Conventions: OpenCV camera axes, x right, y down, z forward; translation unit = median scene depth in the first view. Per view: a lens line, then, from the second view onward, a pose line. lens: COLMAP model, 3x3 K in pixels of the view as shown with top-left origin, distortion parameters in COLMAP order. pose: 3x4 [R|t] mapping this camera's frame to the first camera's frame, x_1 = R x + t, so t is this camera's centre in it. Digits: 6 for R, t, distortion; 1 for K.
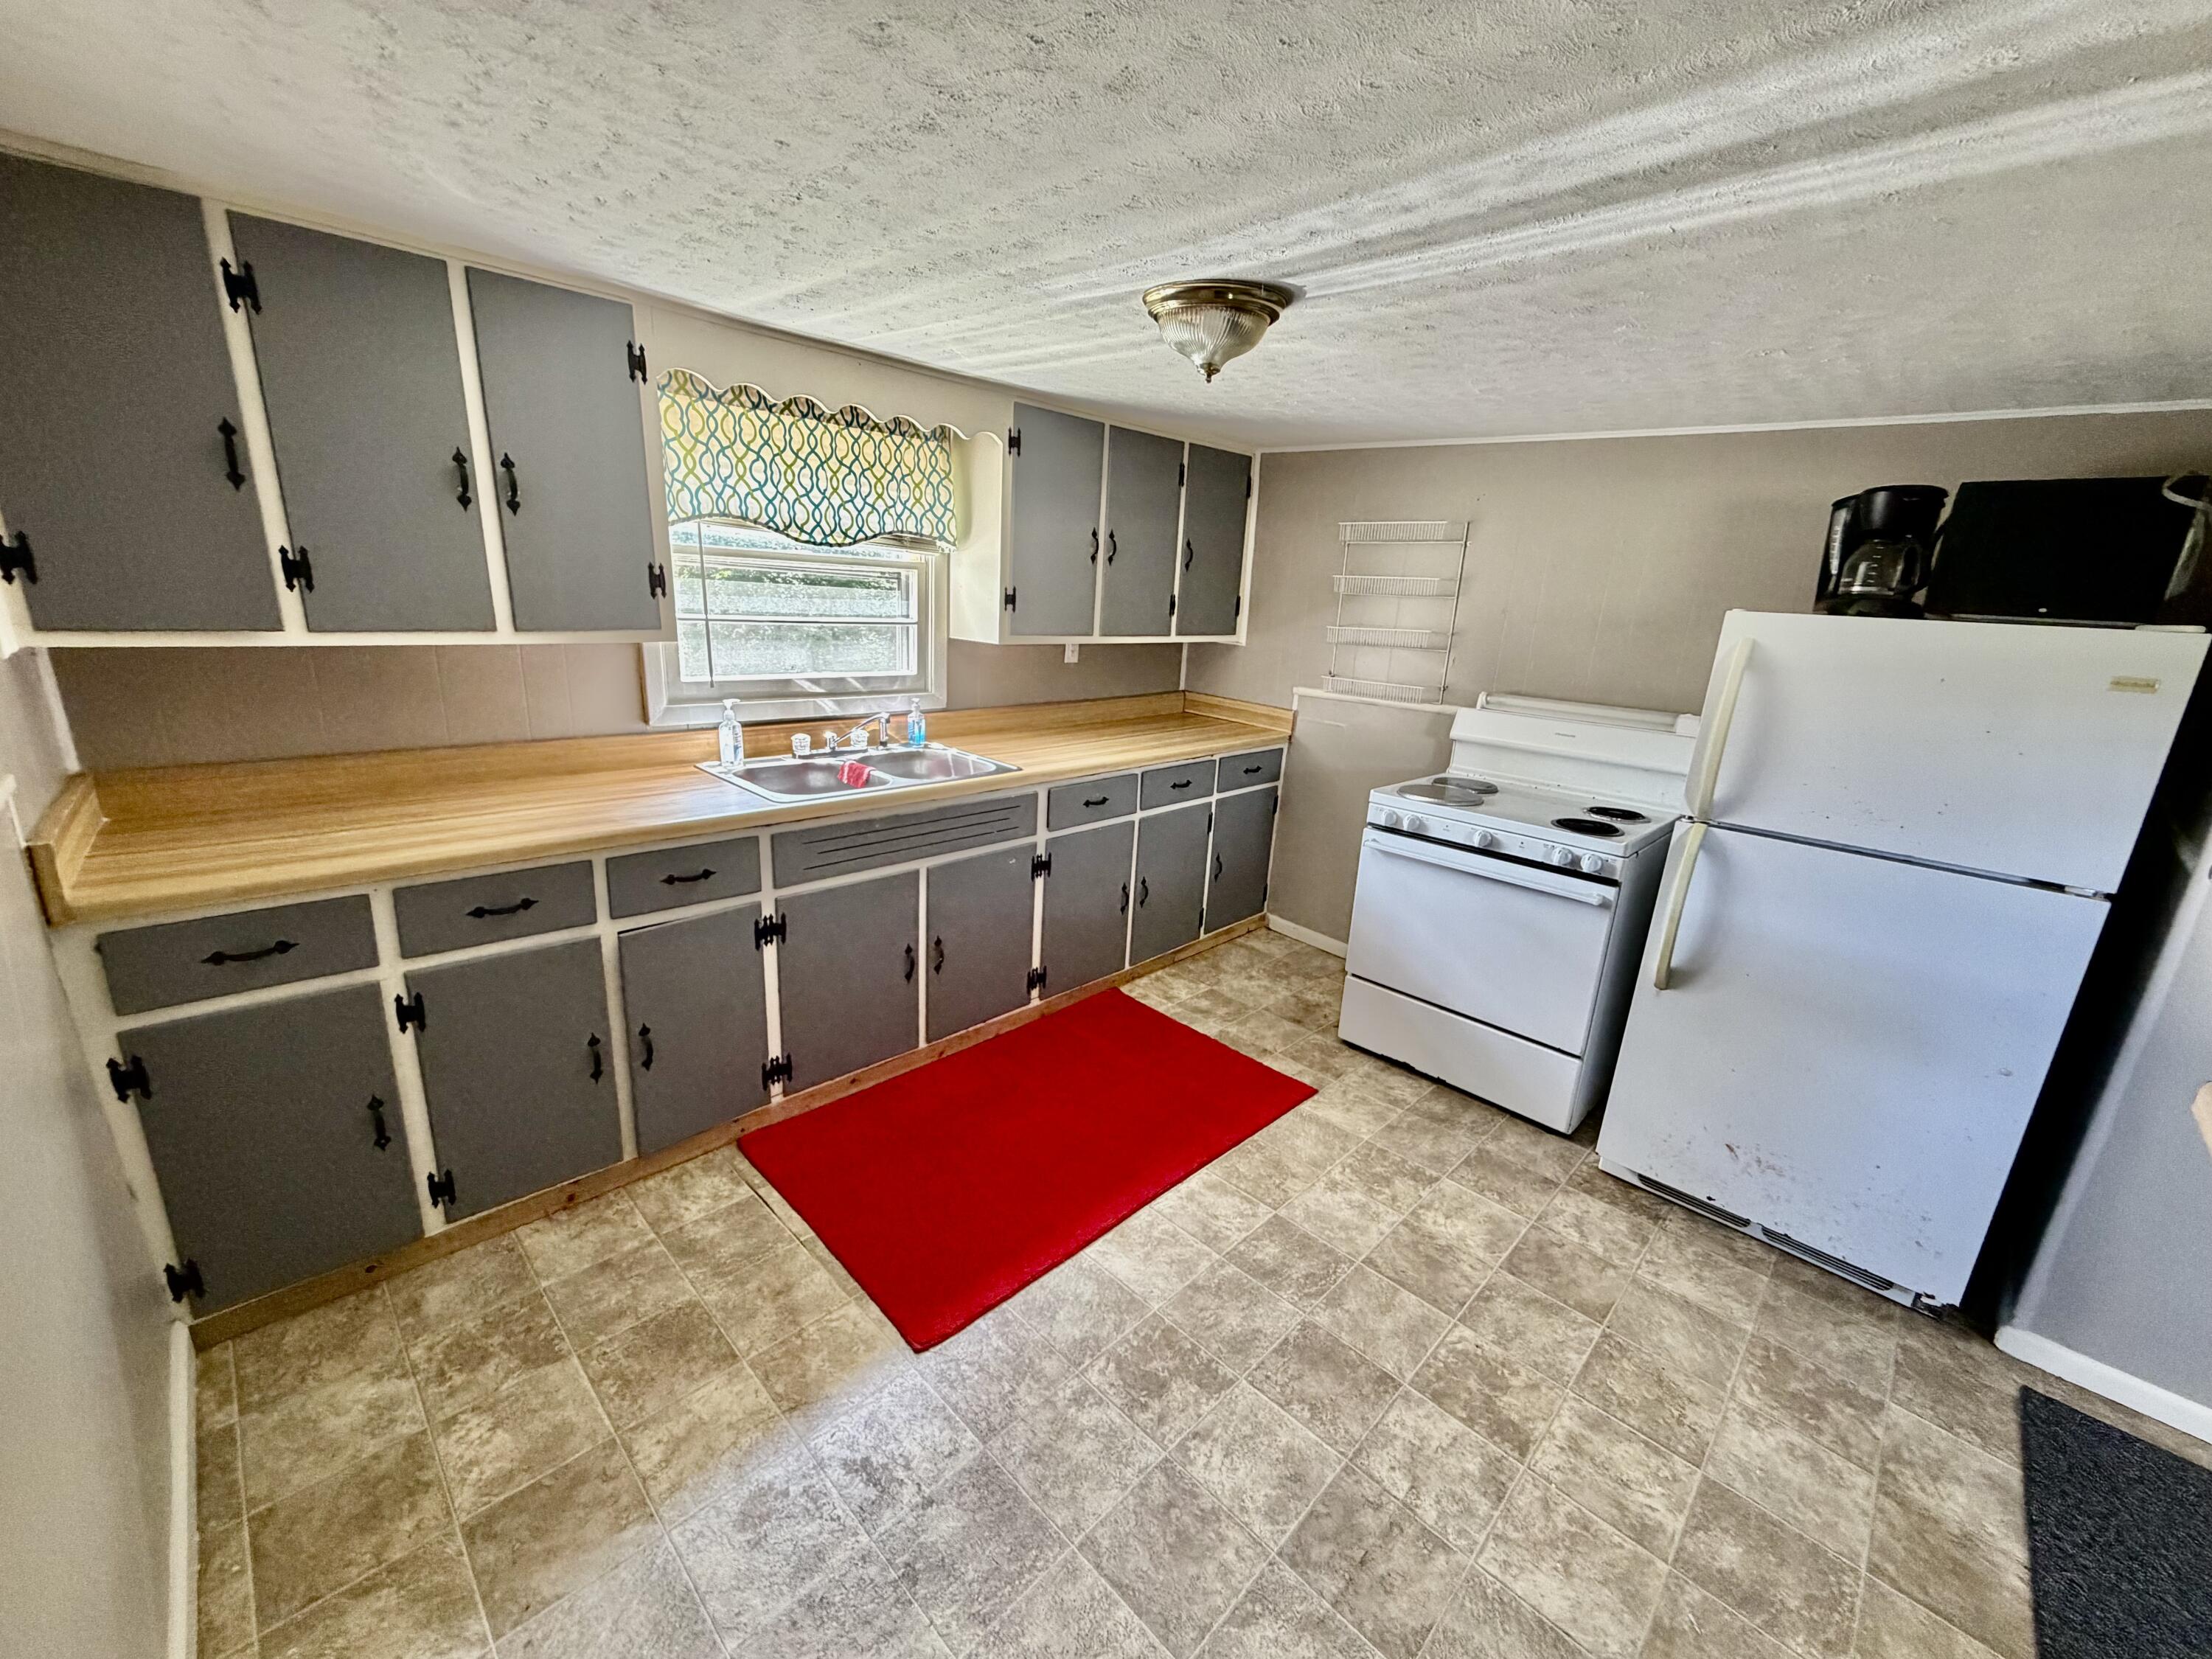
lens RADIAL K [[882.5, 0, 1106.9], [0, 882.5, 831.9], [0, 0, 1]] dist [0.001632, -0.000400]
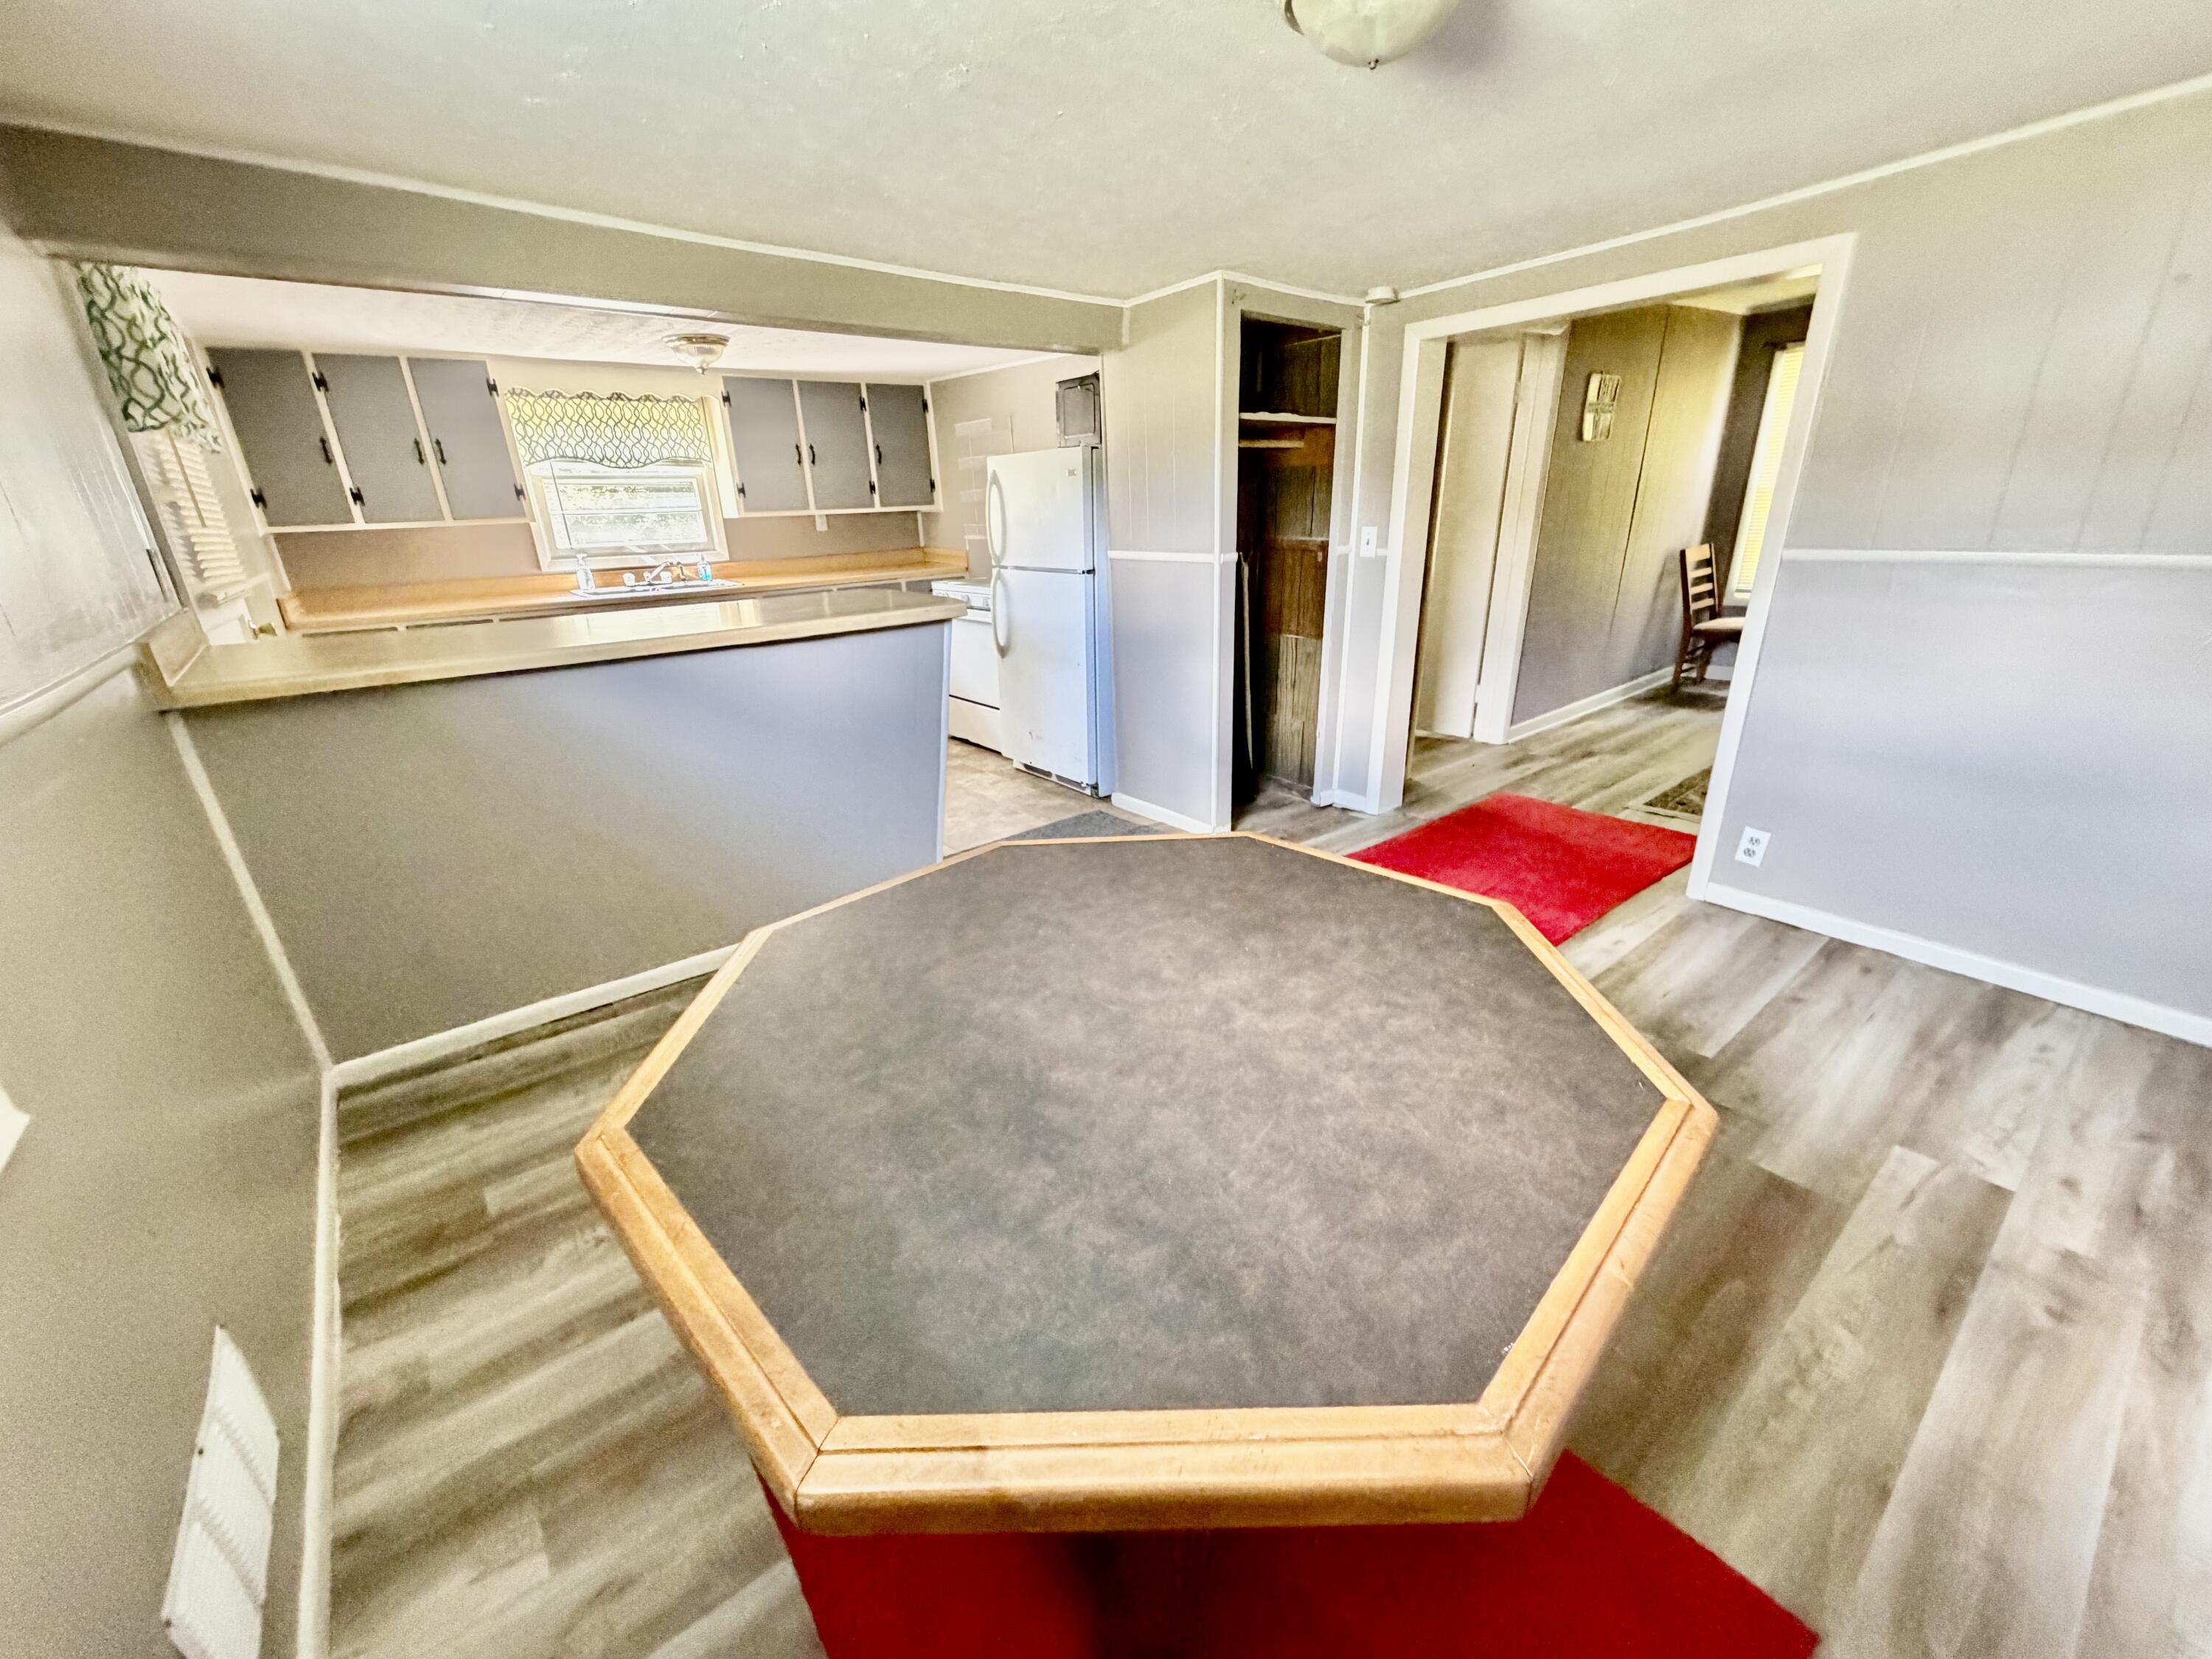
lens RADIAL K [[882.5, 0, 1105.6], [0, 882.5, 837.3], [0, 0, 1]] dist [0.001632, -0.000400]
pose [[0.988874, -0.040057, -0.143262, 0.923790], [0.052736, 0.994913, 0.085826, 0.345426], [0.139095, -0.092427, 0.985956, -0.773846]]
